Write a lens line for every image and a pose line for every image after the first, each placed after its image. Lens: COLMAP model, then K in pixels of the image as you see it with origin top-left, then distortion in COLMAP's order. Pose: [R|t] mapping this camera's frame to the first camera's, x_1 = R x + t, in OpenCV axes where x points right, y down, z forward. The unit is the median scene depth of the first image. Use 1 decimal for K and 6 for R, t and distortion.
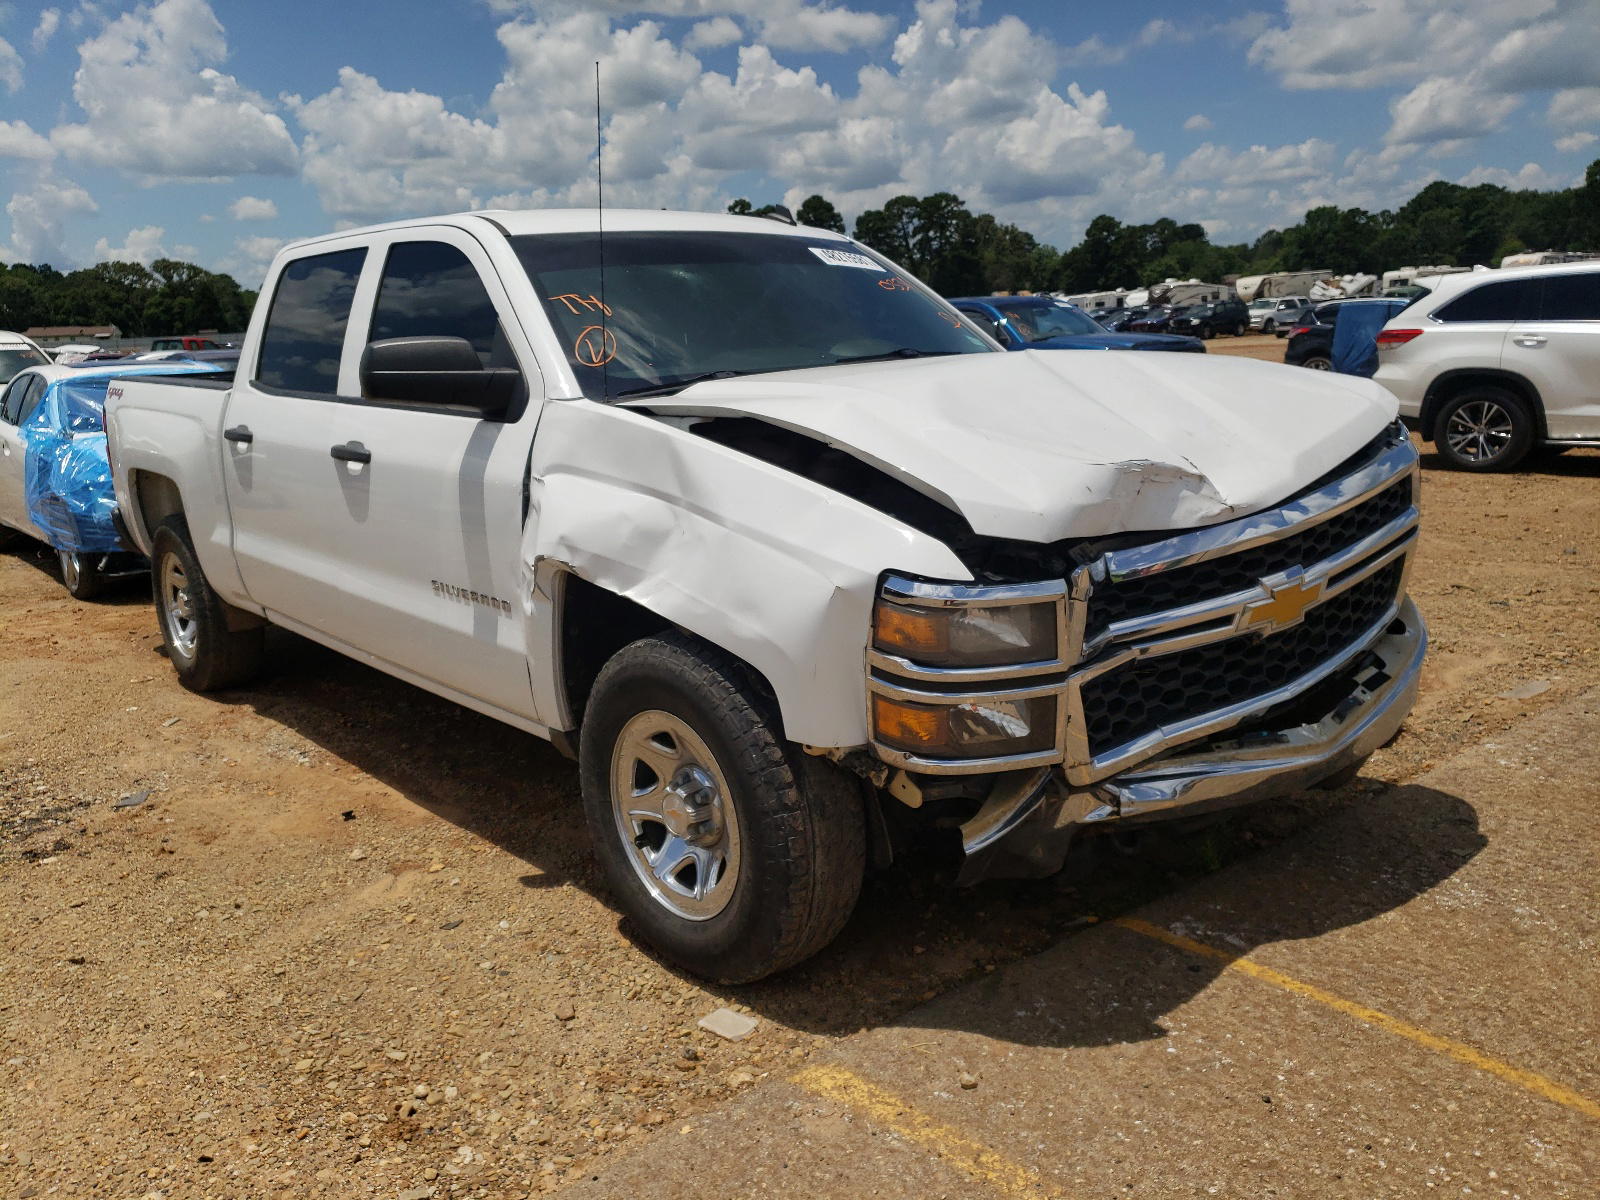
lens RADIAL K [[1299.4, 0, 852.0], [0, 1299.4, 600.0], [0, 0, 1]] dist [-0.031705, 0.085596]
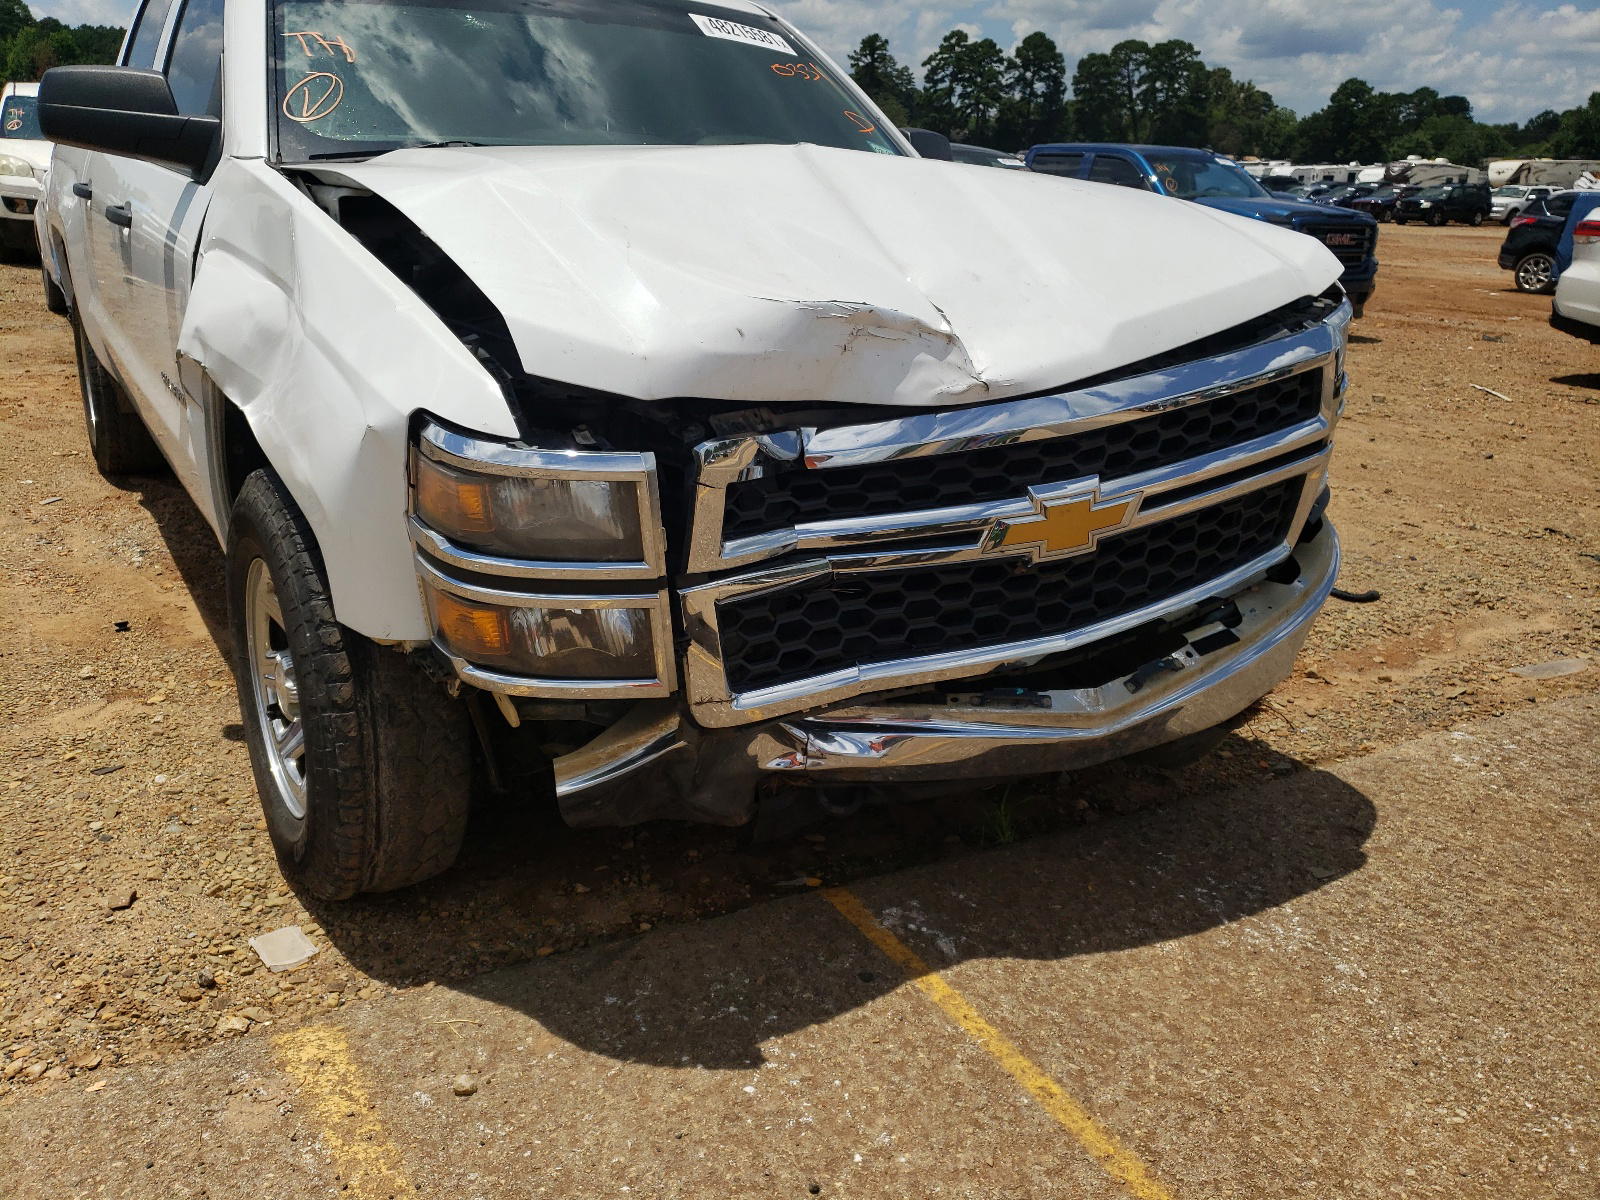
lens RADIAL K [[1299.4, 0, 852.0], [0, 1299.4, 600.0], [0, 0, 1]] dist [-0.031705, 0.085596]
pose [[0.982887, 0.133341, -0.127095, 0.254233], [-0.118301, 0.985780, 0.119343, -0.023297], [0.141201, -0.102265, 0.984685, 0.201968]]
